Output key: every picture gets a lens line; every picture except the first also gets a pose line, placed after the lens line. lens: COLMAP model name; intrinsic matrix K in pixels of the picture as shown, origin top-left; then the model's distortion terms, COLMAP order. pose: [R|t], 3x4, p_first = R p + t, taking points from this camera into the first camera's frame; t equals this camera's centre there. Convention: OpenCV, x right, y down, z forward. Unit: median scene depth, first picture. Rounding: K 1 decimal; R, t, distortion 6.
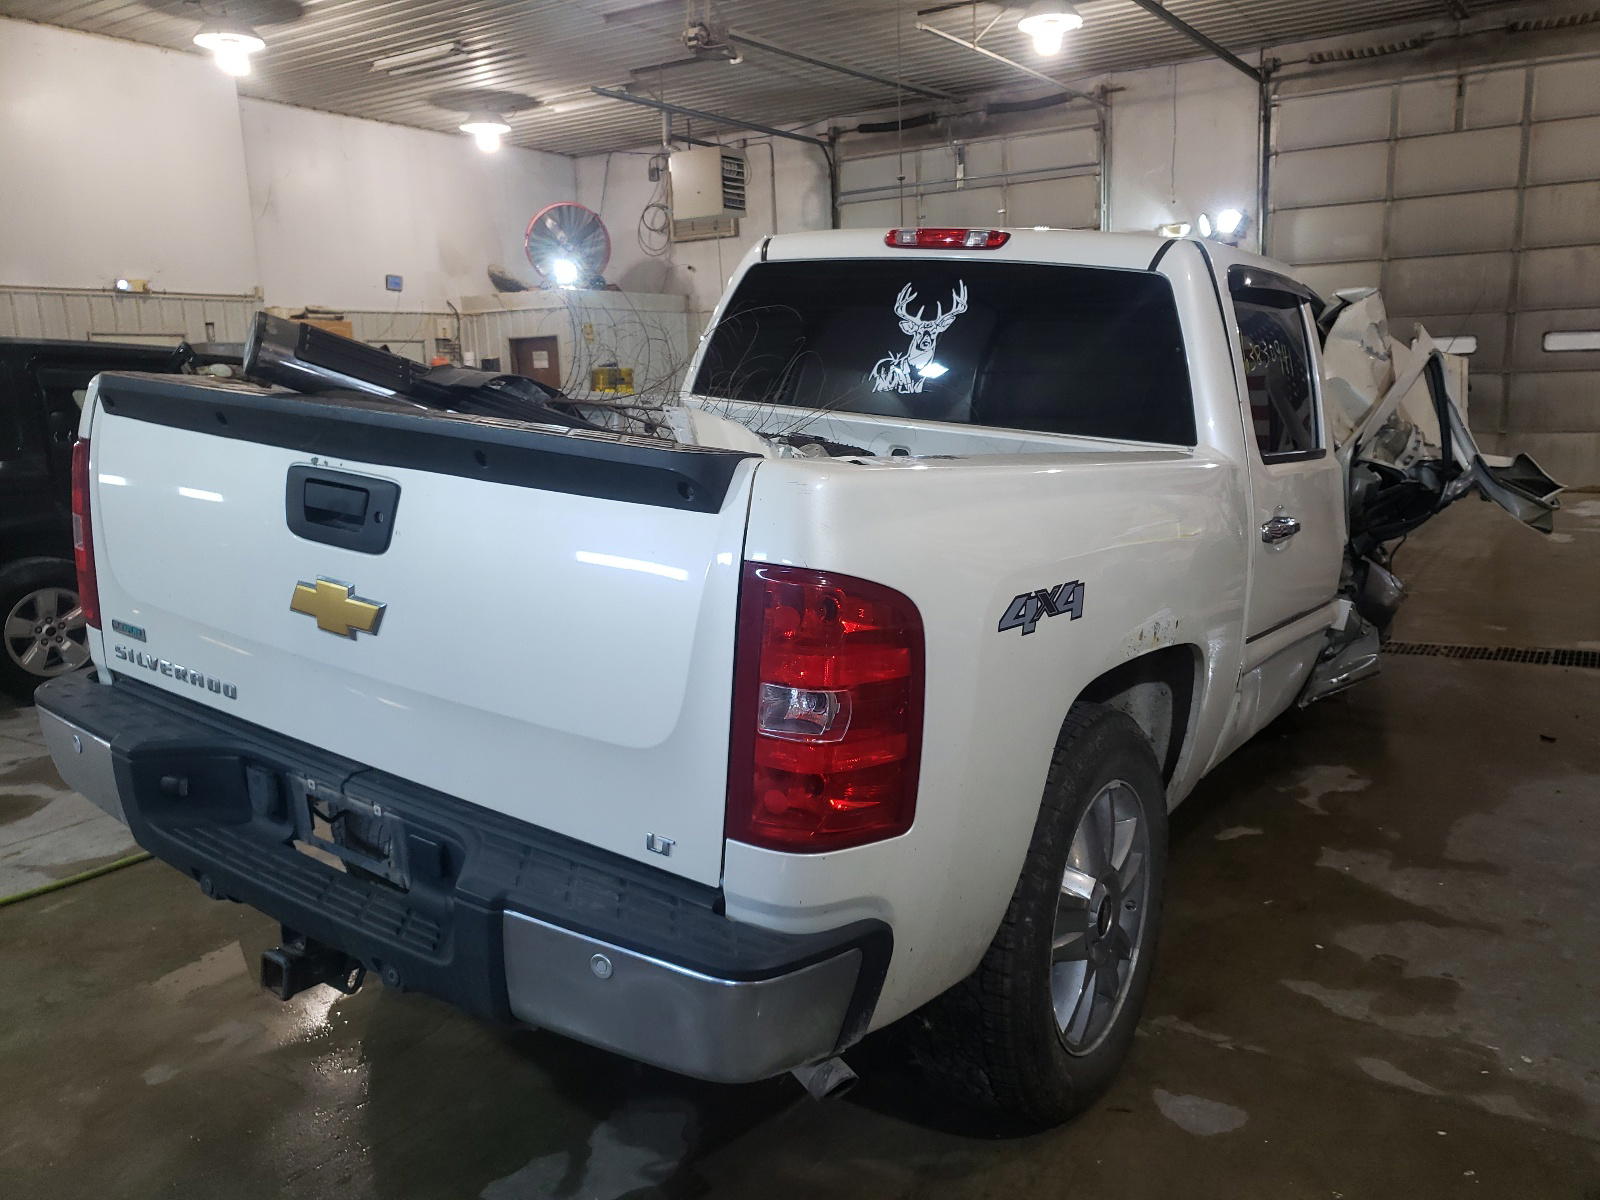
lens RADIAL K [[1243.5, 0, 797.9], [0, 1243.5, 593.4], [0, 0, 1]] dist [0.004937, 0.006086]
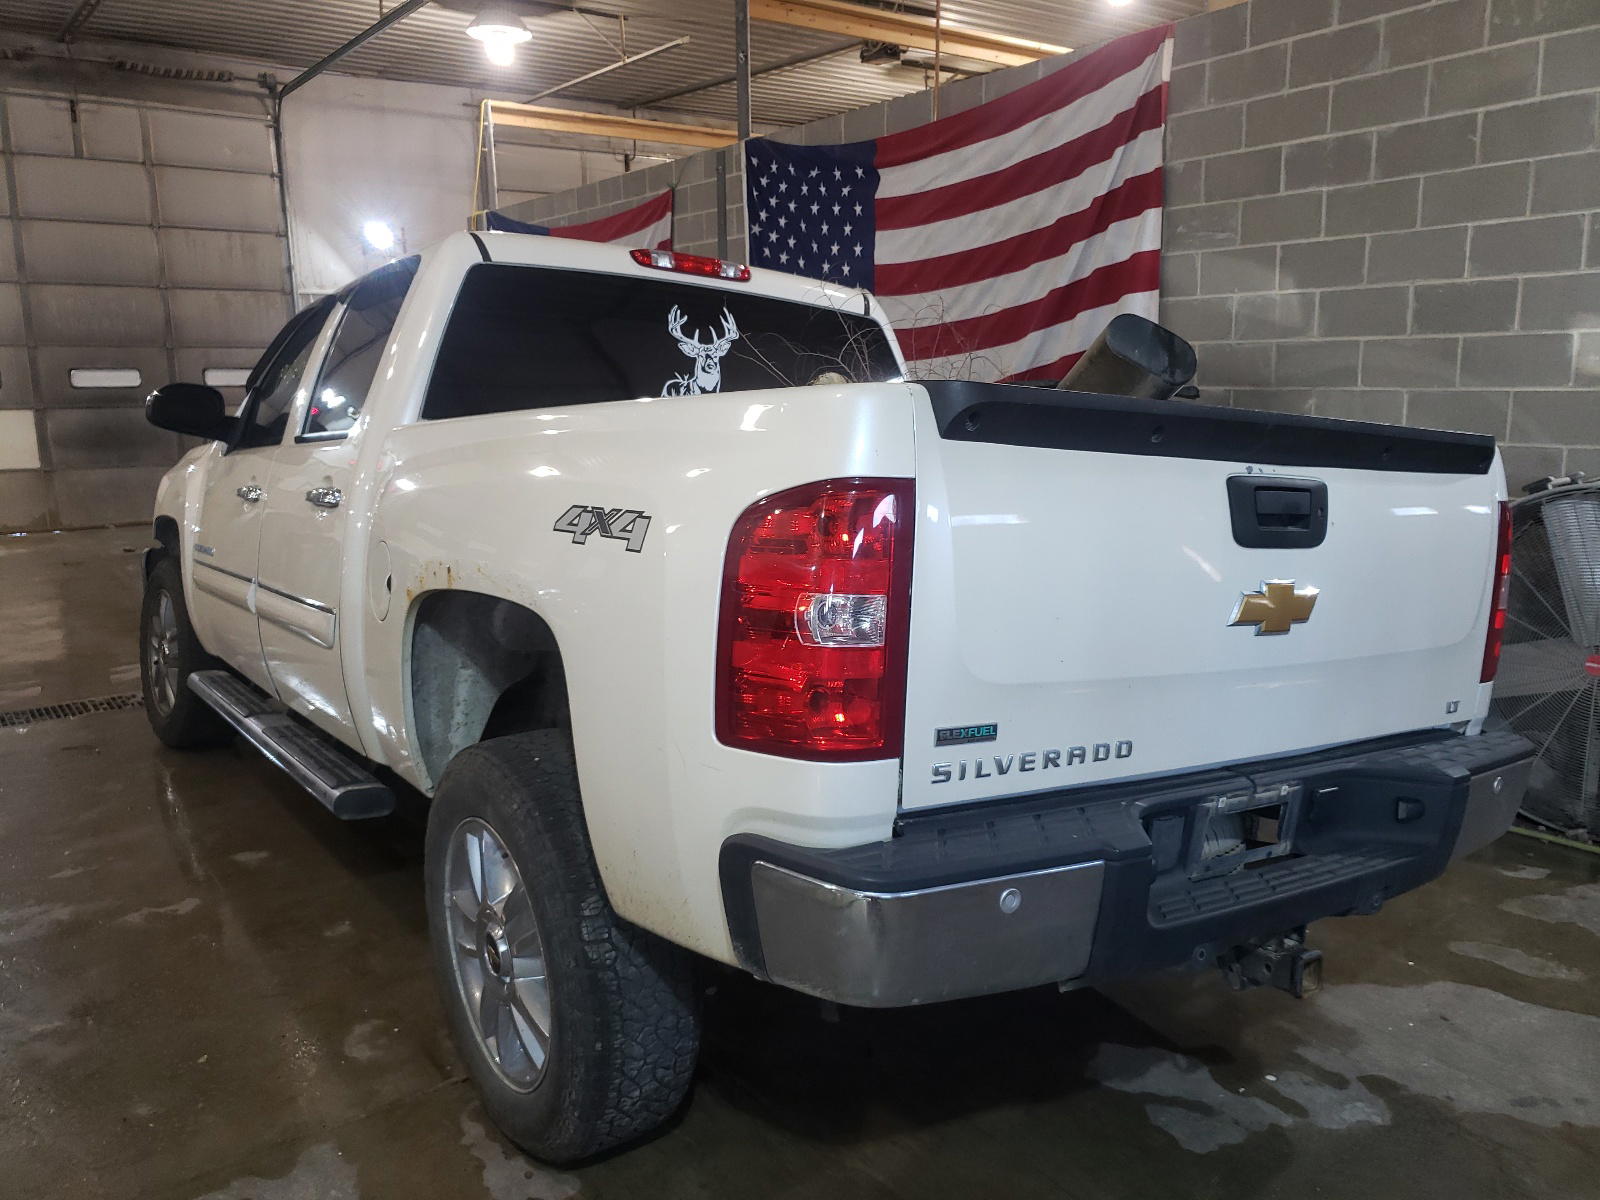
lens RADIAL K [[1289.9, 0, 801.3], [0, 1289.9, 605.9], [0, 0, 1]] dist [-0.001767, -0.005687]
pose [[0.332836, -0.139479, 0.932612, -0.880817], [0.162953, 0.982629, 0.088804, -0.088158], [-0.928798, 0.122415, 0.349783, 0.575893]]
